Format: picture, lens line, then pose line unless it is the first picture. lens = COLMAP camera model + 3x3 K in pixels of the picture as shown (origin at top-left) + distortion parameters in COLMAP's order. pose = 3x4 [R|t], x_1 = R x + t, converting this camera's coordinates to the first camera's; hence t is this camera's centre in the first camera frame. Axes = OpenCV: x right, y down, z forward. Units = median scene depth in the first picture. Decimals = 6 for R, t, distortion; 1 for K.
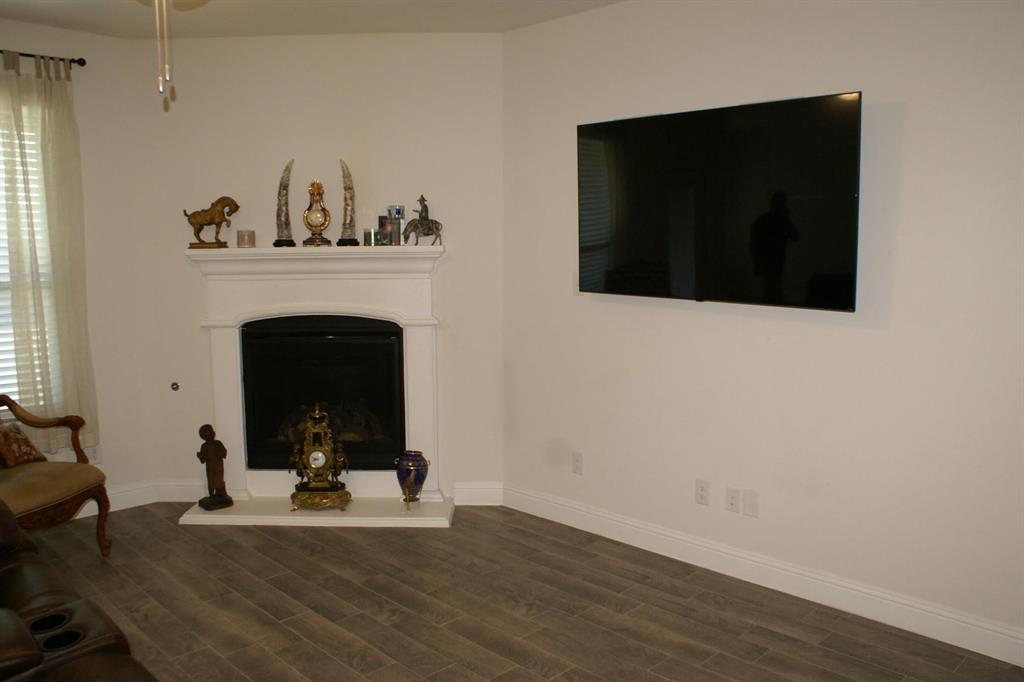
lens RADIAL K [[838.5, 0, 517.6], [0, 838.5, 344.5], [0, 0, 1]] dist [-0.144179, 0.132980]
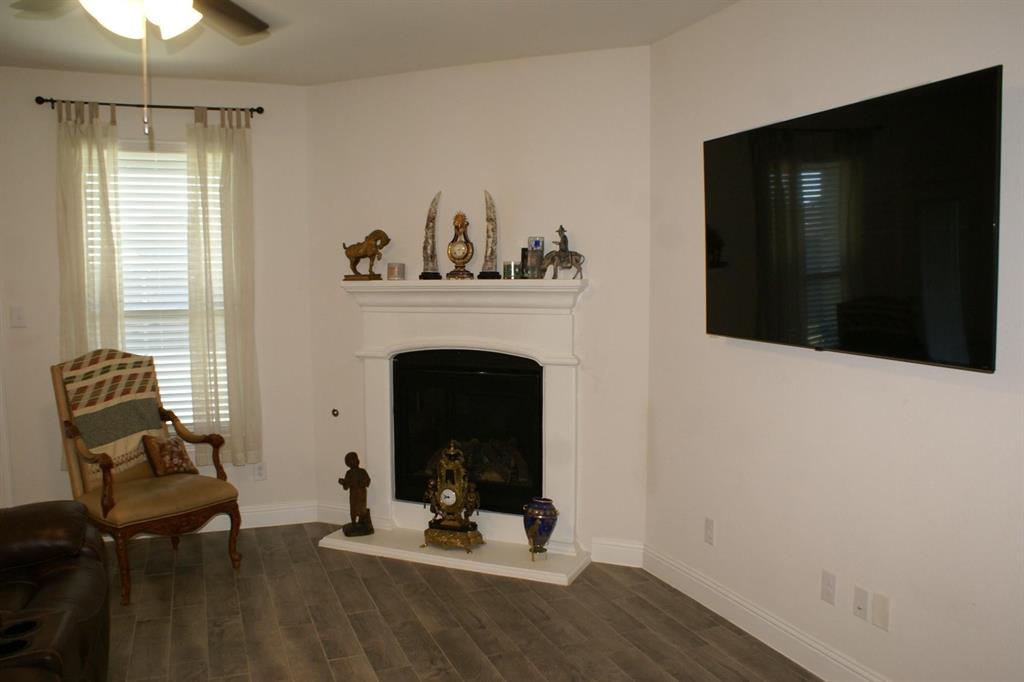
lens RADIAL K [[838.5, 0, 502.8], [0, 838.5, 343.3], [0, 0, 1]] dist [-0.144179, 0.132980]
pose [[0.915864, 0.031431, -0.400256, 0.209727], [-0.046731, 0.998500, -0.028521, -0.017558], [0.398759, 0.044826, 0.915959, 0.122752]]
